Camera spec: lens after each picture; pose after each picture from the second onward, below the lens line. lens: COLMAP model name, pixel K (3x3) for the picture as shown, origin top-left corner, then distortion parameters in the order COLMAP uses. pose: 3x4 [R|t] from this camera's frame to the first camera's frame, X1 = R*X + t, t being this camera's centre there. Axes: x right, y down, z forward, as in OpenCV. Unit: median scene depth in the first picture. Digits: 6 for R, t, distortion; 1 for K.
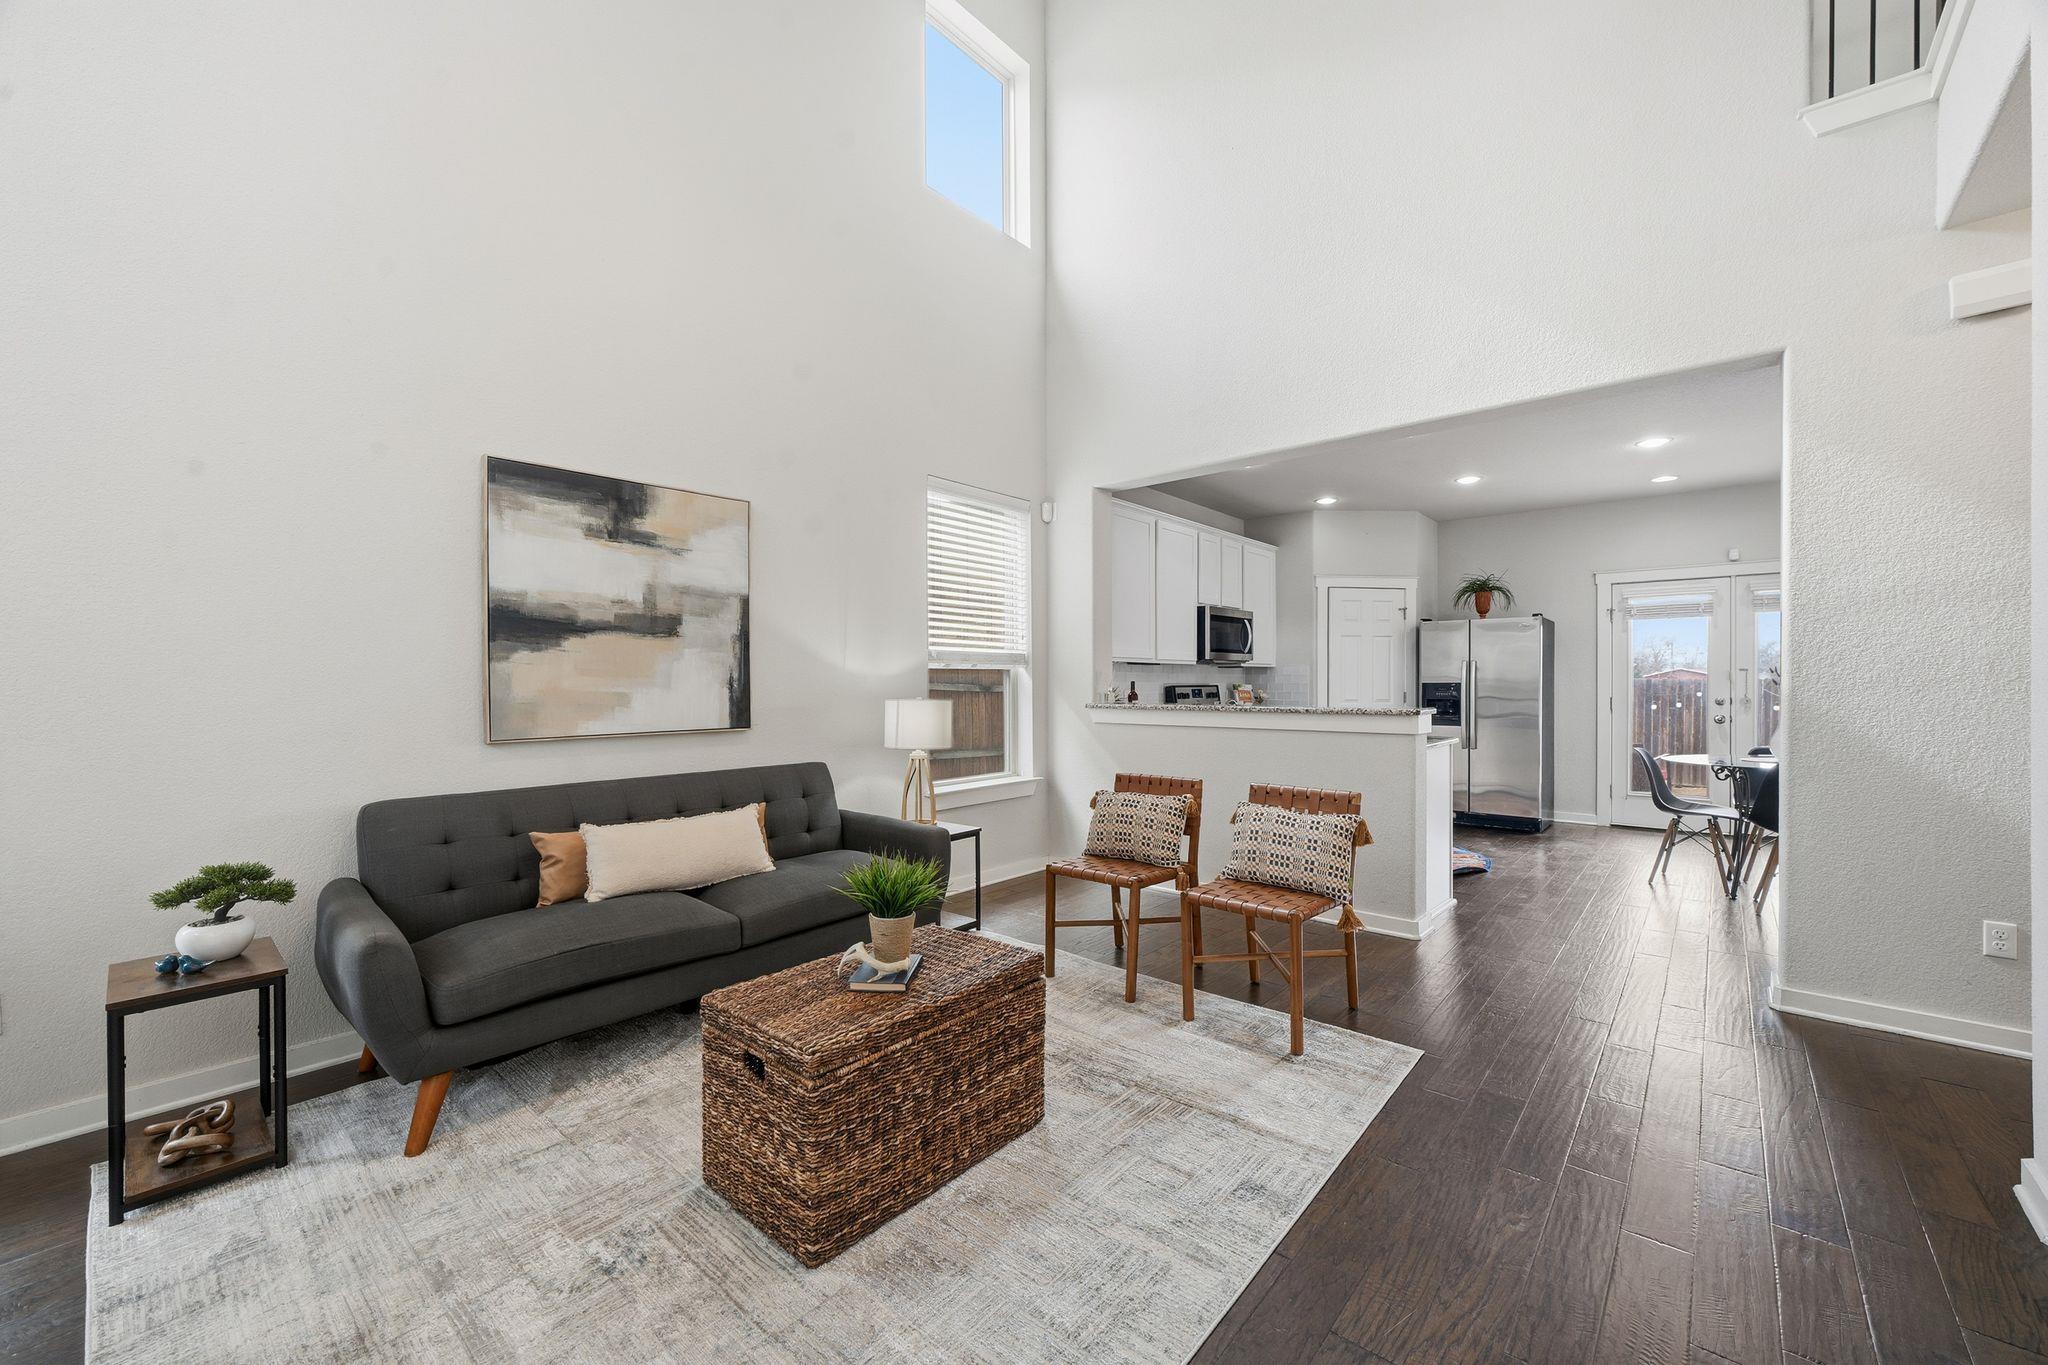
lens RADIAL K [[804.6, 0, 1017.7], [0, 804.6, 684.5], [0, 0, 1]] dist [-0.007665, 0.000451]
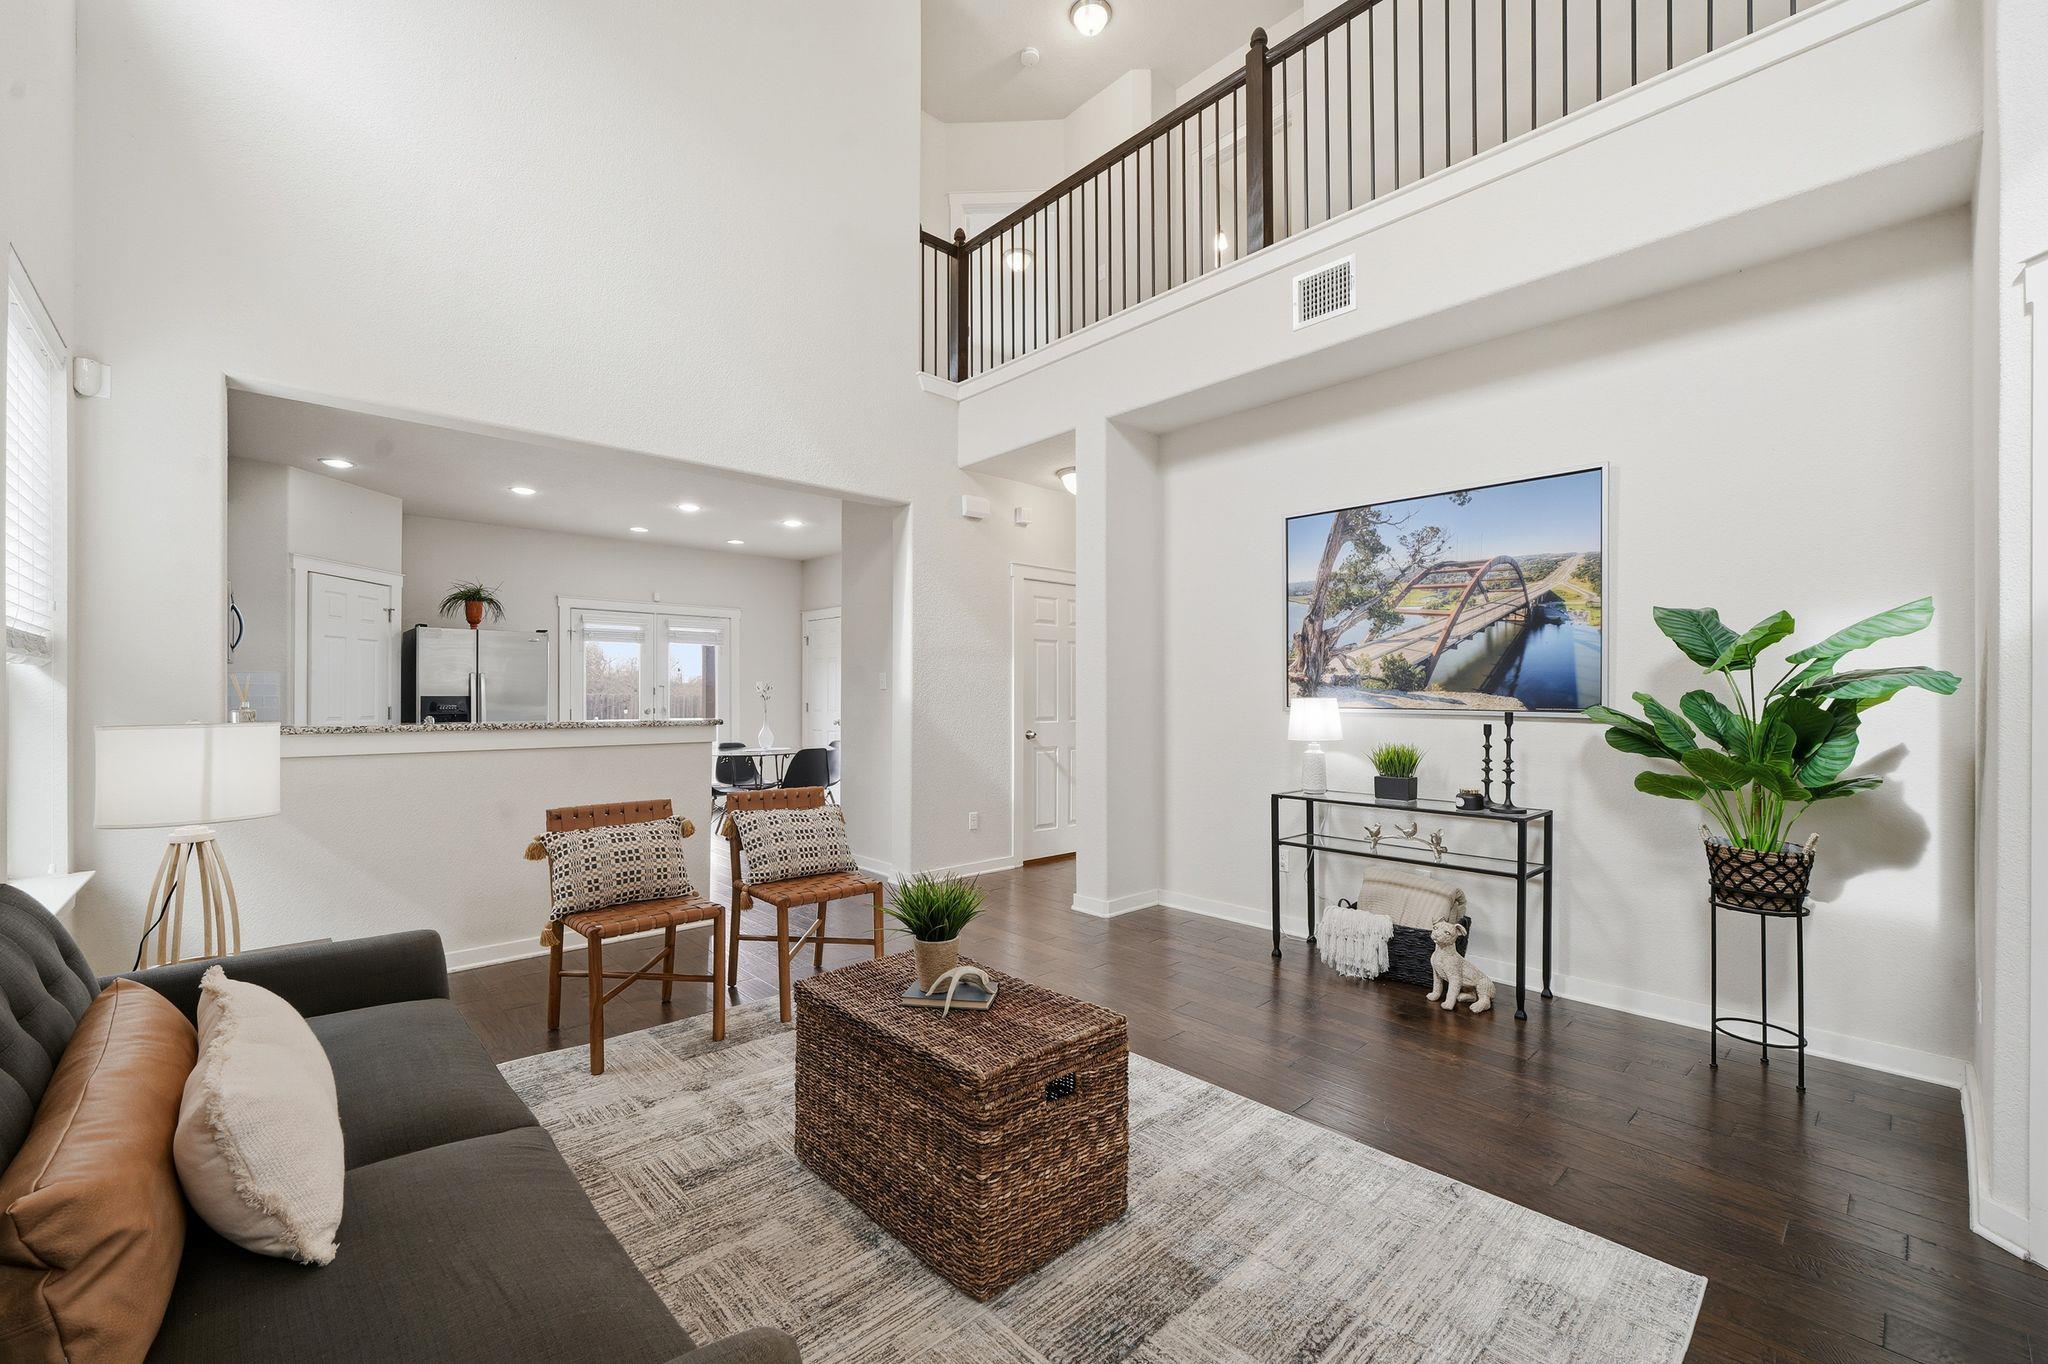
lens RADIAL K [[839.3, 0, 1023.7], [0, 839.3, 688.6], [0, 0, 1]] dist [-0.013040, 0.000522]
pose [[0.104116, 0.009887, 0.994516, -0.658562], [0.000119, 0.999950, -0.009953, -0.000496], [-0.994565, 0.001155, 0.104109, 0.458596]]
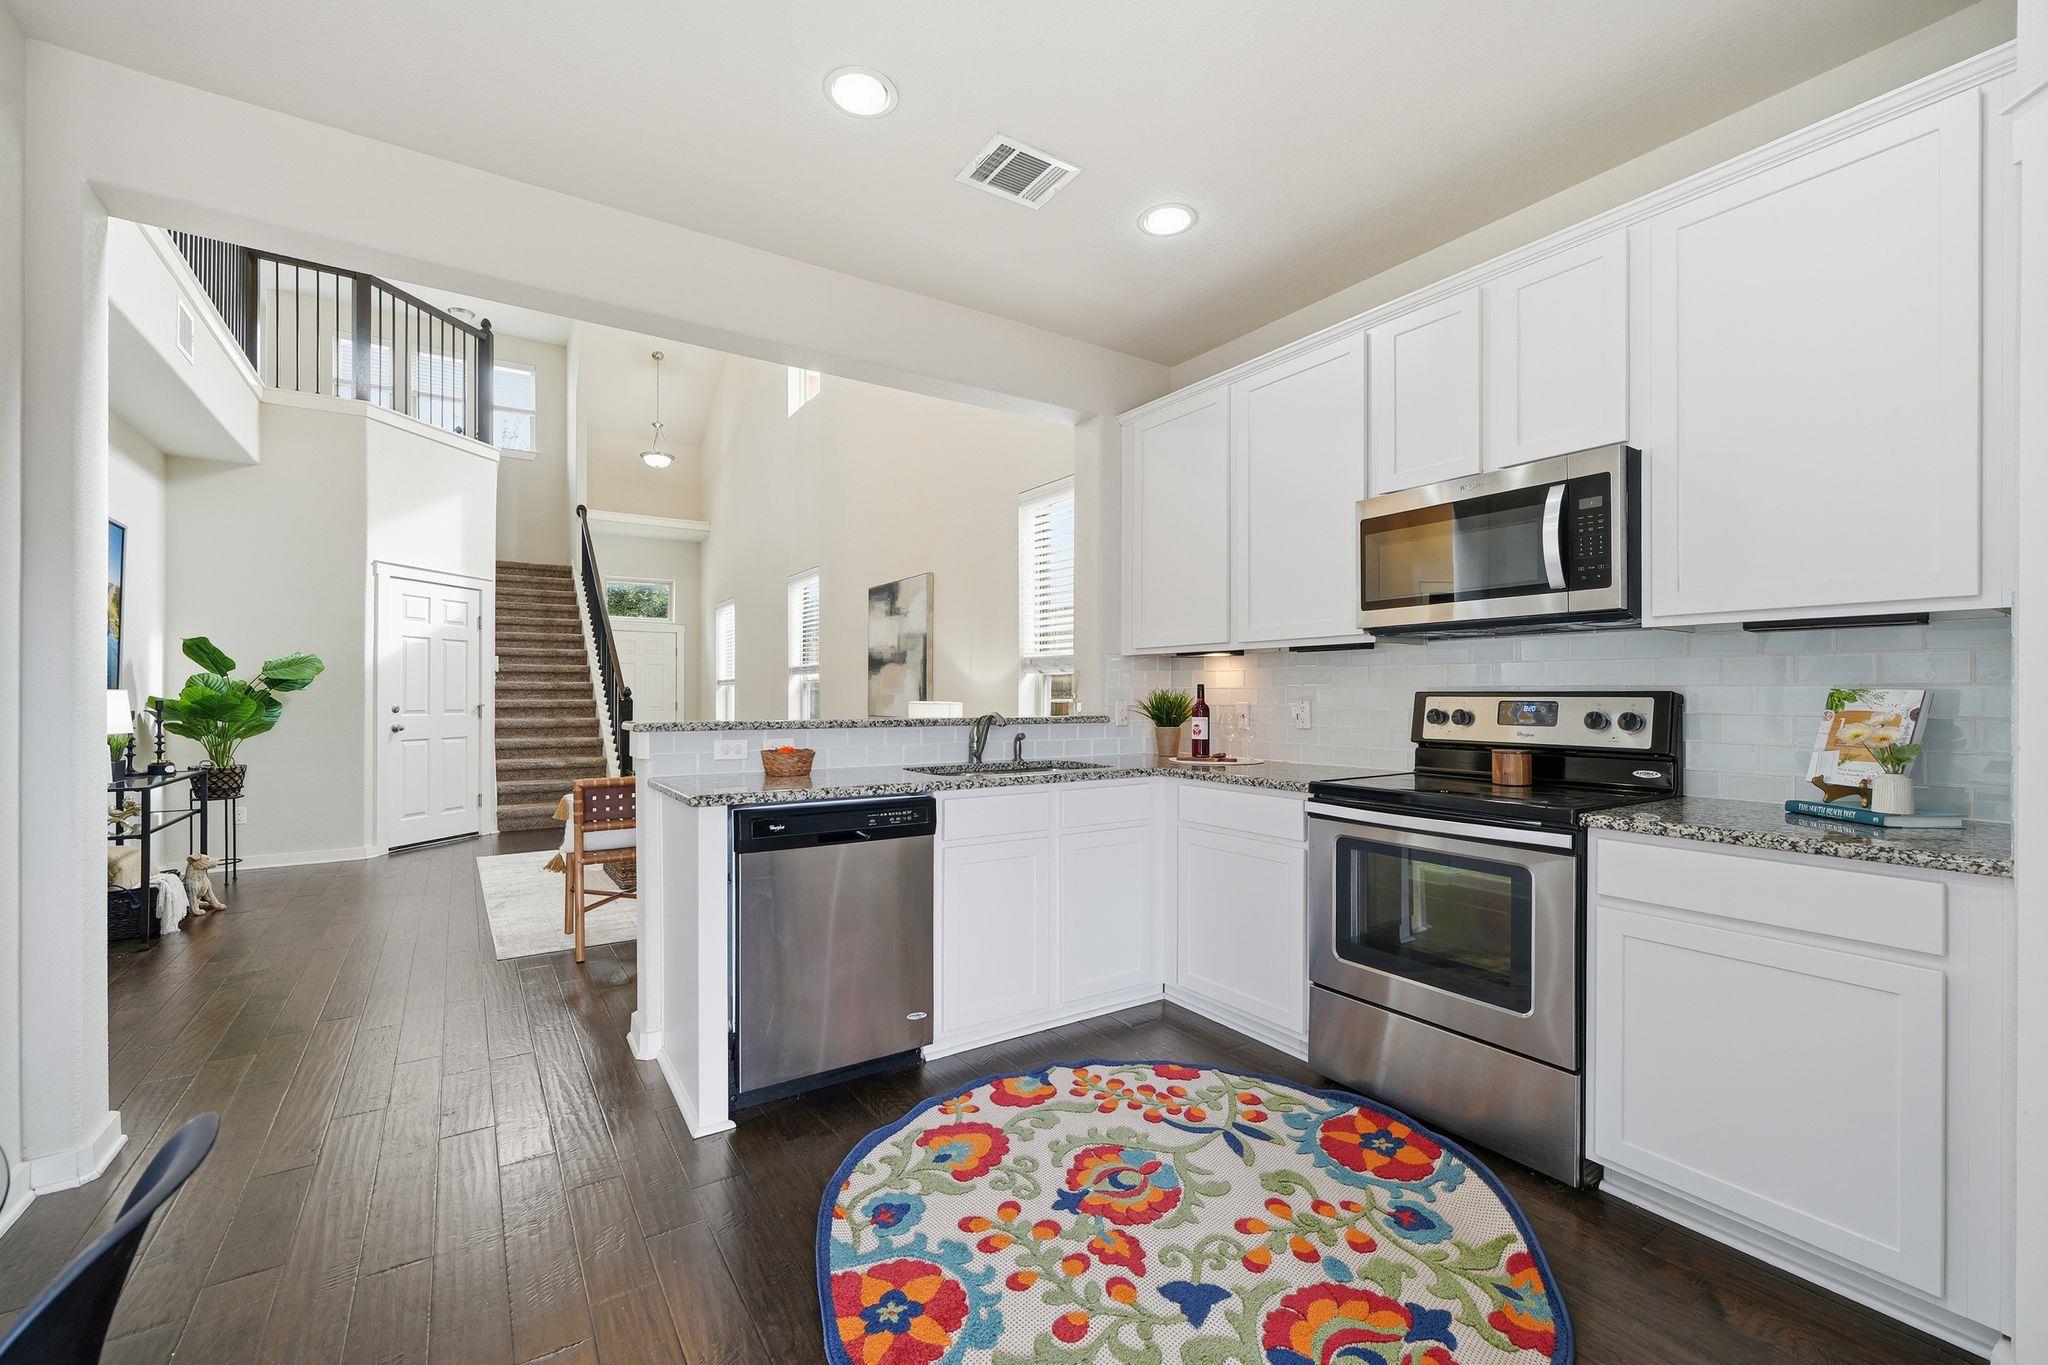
lens RADIAL K [[839.3, 0, 1028.7], [0, 839.3, 693.2], [0, 0, 1]] dist [-0.013040, 0.000522]
pose [[-0.247263, -0.000560, -0.968948, 1.198644], [-0.001463, 0.999999, -0.000205, 0.005266], [0.968947, 0.001367, -0.247263, 1.603659]]
